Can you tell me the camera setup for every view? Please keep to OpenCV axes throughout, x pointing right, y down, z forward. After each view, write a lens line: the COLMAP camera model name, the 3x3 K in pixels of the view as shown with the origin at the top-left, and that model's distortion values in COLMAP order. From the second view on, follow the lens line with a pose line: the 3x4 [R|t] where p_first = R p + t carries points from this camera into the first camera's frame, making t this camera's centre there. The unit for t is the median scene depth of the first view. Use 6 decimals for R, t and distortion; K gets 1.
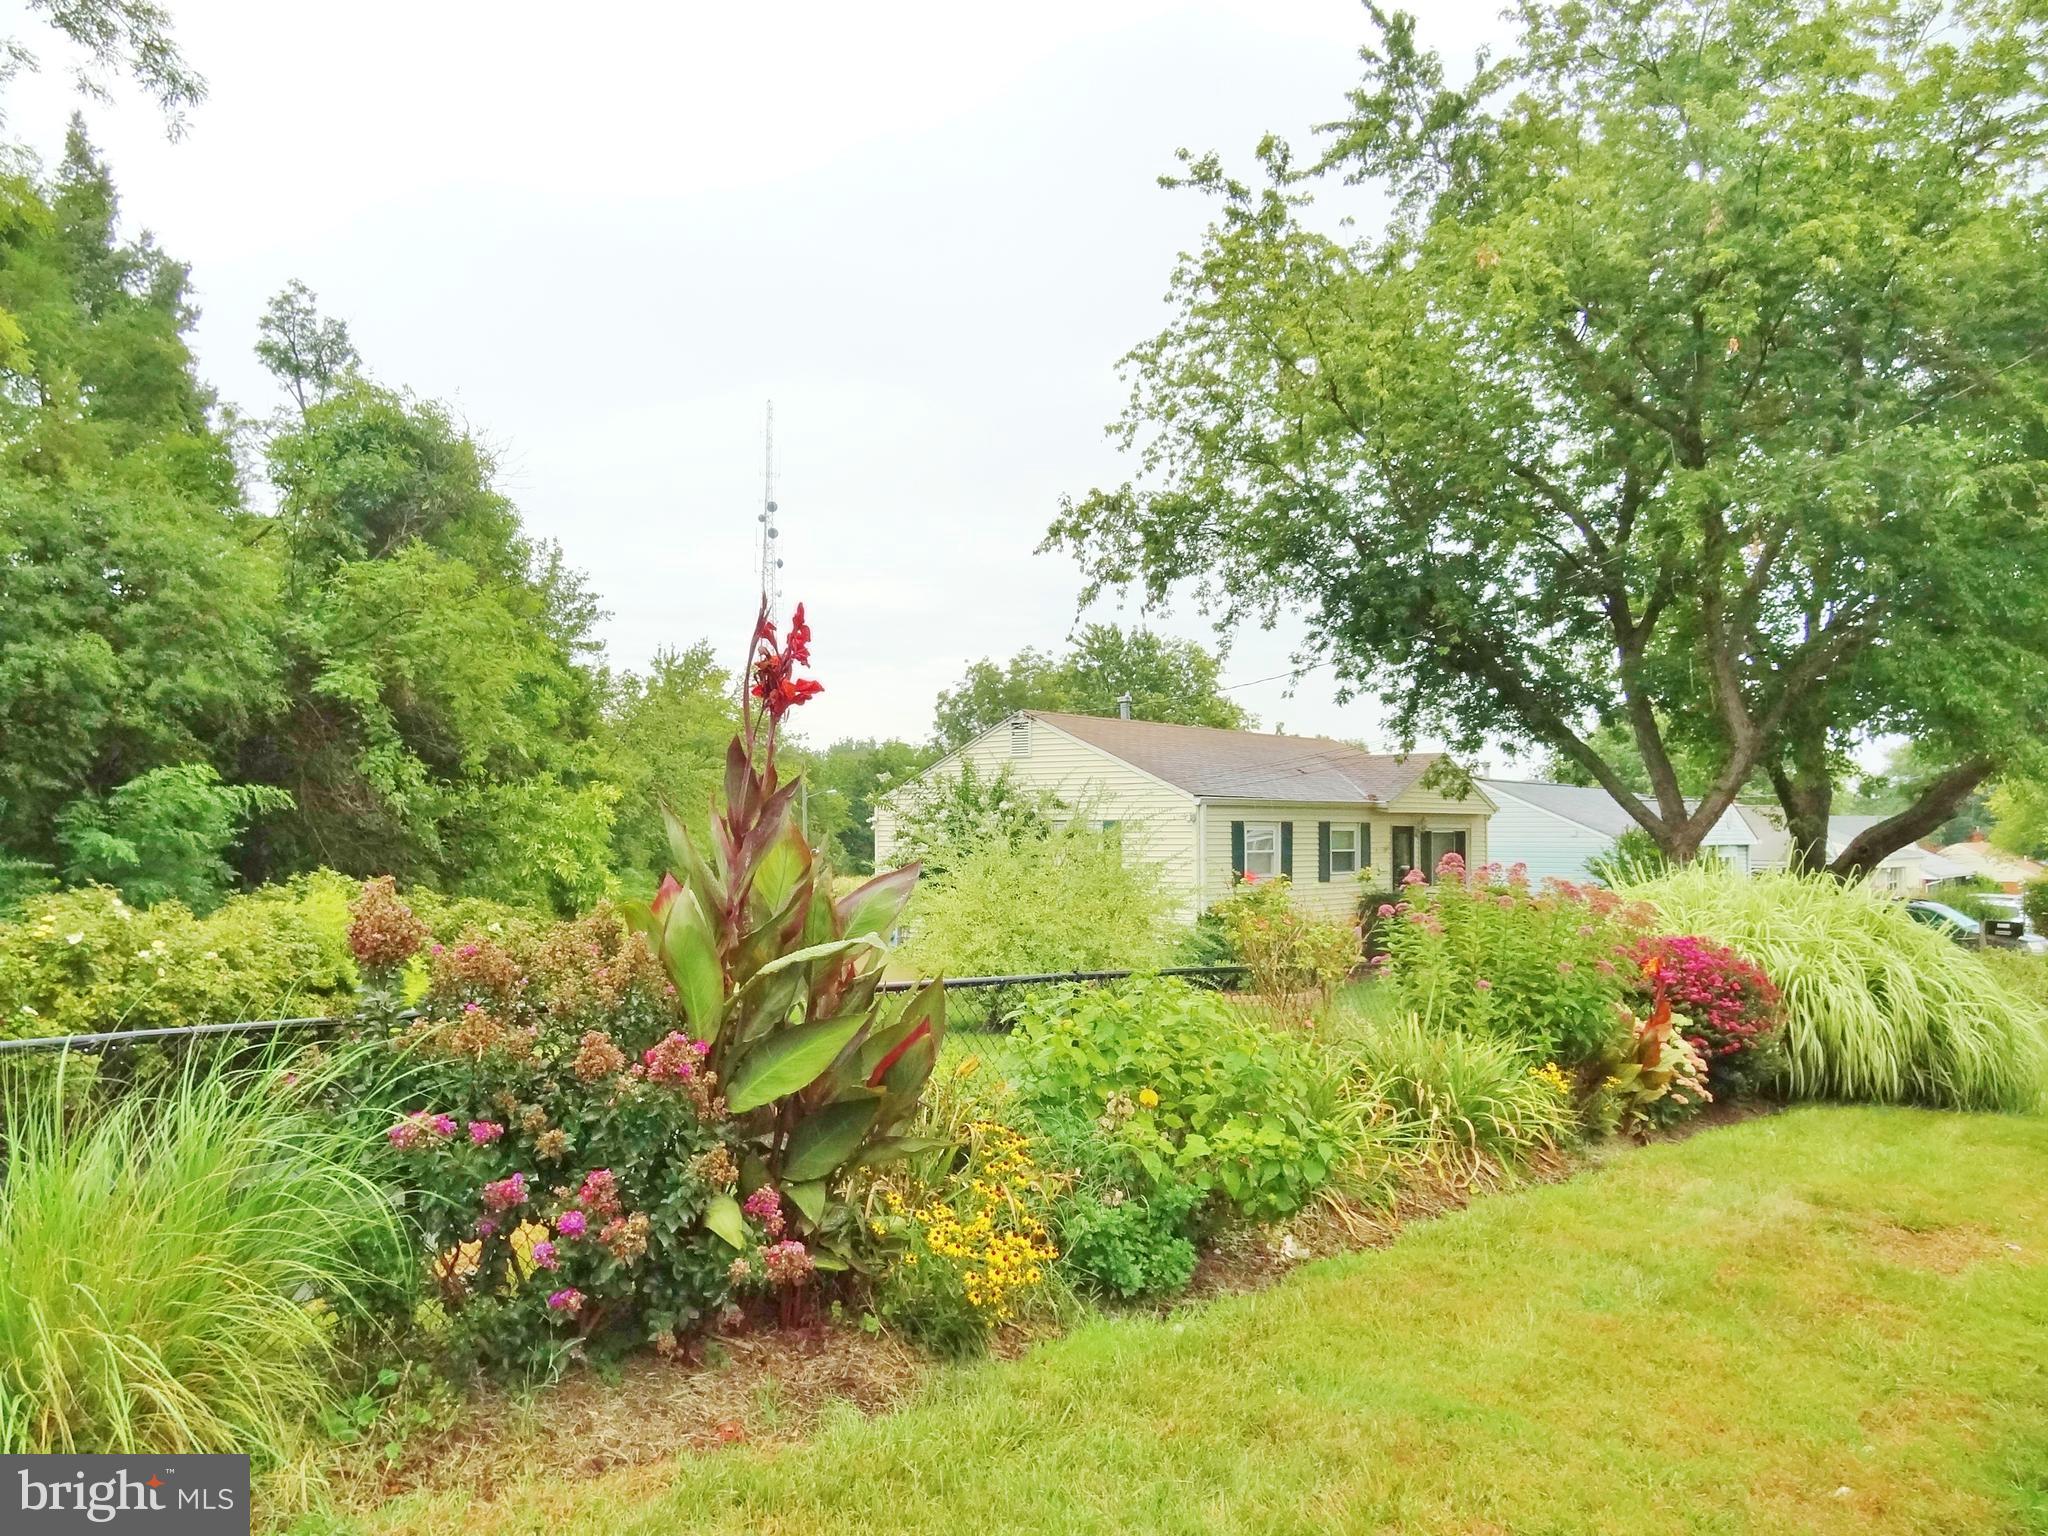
lens RADIAL K [[1435.0, 0, 1024.0], [0, 1435.0, 768.0], [0, 0, 1]] dist [-0.008249, -0.009423]
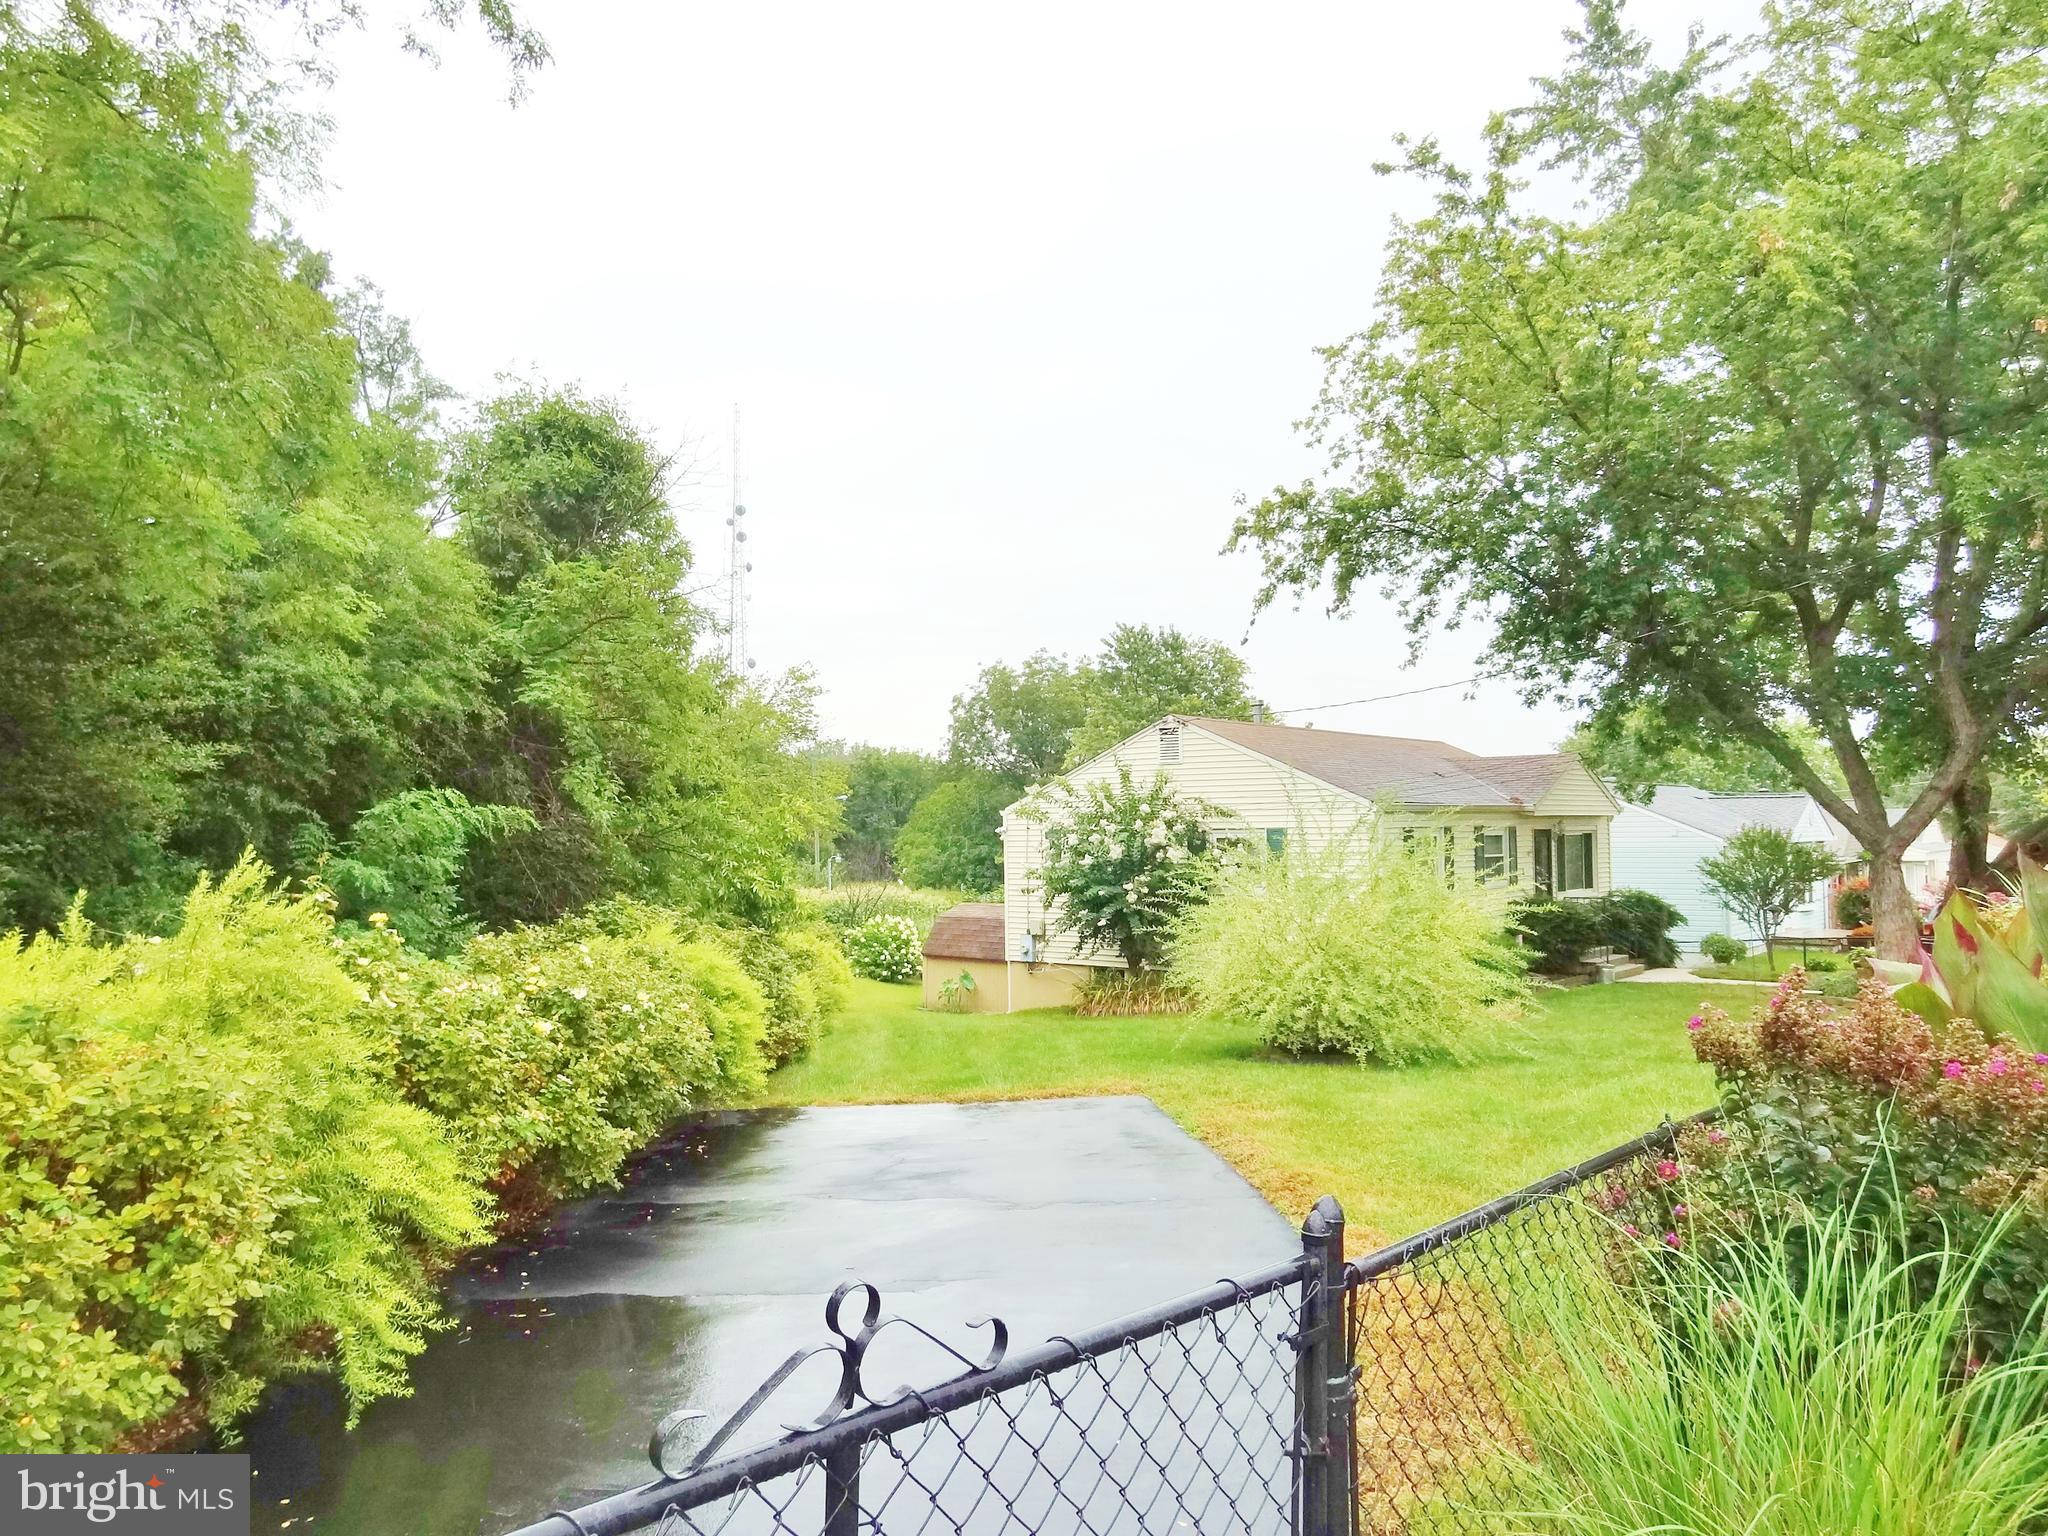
lens RADIAL K [[1437.4, 0, 1024.0], [0, 1437.4, 768.0], [0, 0, 1]] dist [0.003238, 0.003014]
pose [[0.999759, -0.010304, 0.019360, -0.144574], [0.010333, 0.999946, -0.001391, -0.004698], [-0.019345, 0.001590, 0.999812, 0.032281]]
